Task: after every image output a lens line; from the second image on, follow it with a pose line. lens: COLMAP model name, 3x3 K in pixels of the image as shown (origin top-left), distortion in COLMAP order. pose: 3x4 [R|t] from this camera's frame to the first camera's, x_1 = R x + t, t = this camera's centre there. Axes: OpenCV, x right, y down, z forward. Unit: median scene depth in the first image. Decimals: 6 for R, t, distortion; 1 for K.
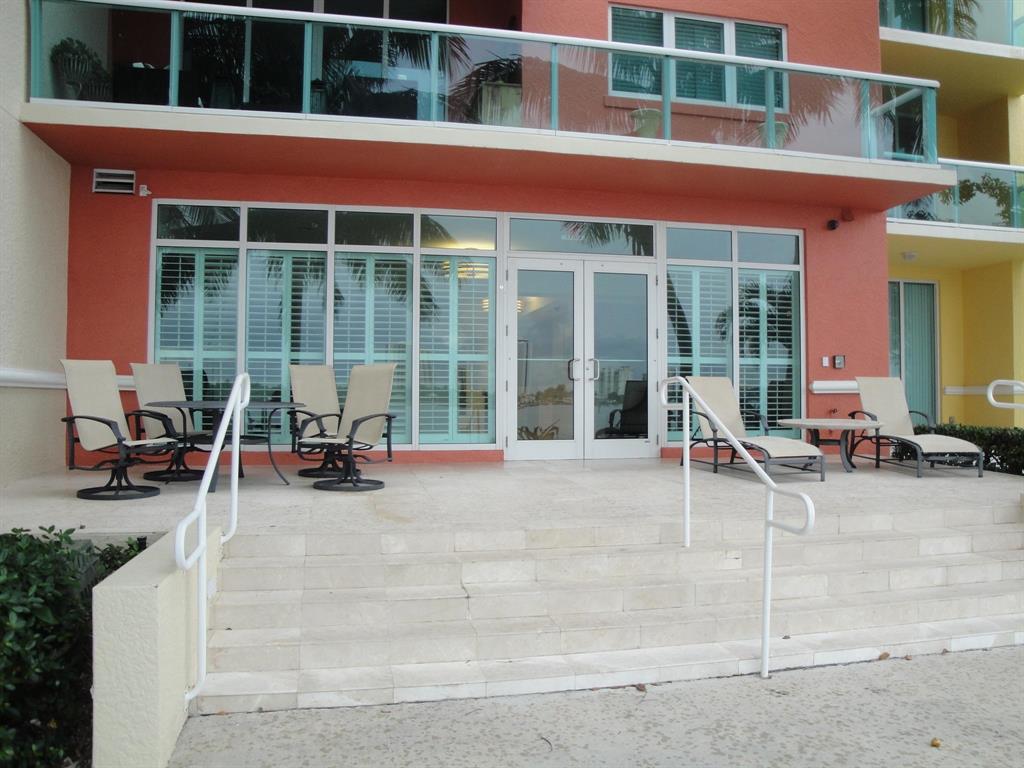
lens RADIAL K [[834.3, 0, 527.4], [0, 834.3, 381.9], [0, 0, 1]] dist [-0.168528, 0.131399]
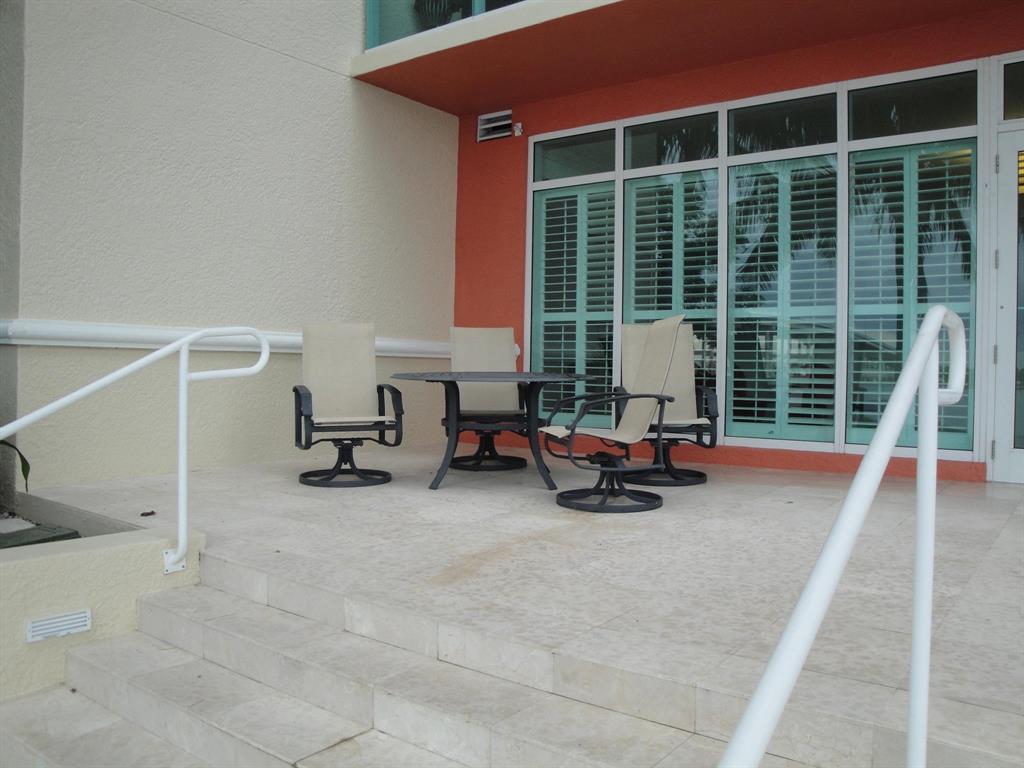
lens RADIAL K [[834.3, 0, 527.4], [0, 834.3, 381.9], [0, 0, 1]] dist [-0.168528, 0.131399]
pose [[0.657446, 0.019409, -0.753252, 0.204406], [0.000595, 0.999654, 0.026278, 0.010392], [0.753501, -0.017725, 0.657207, 0.431655]]
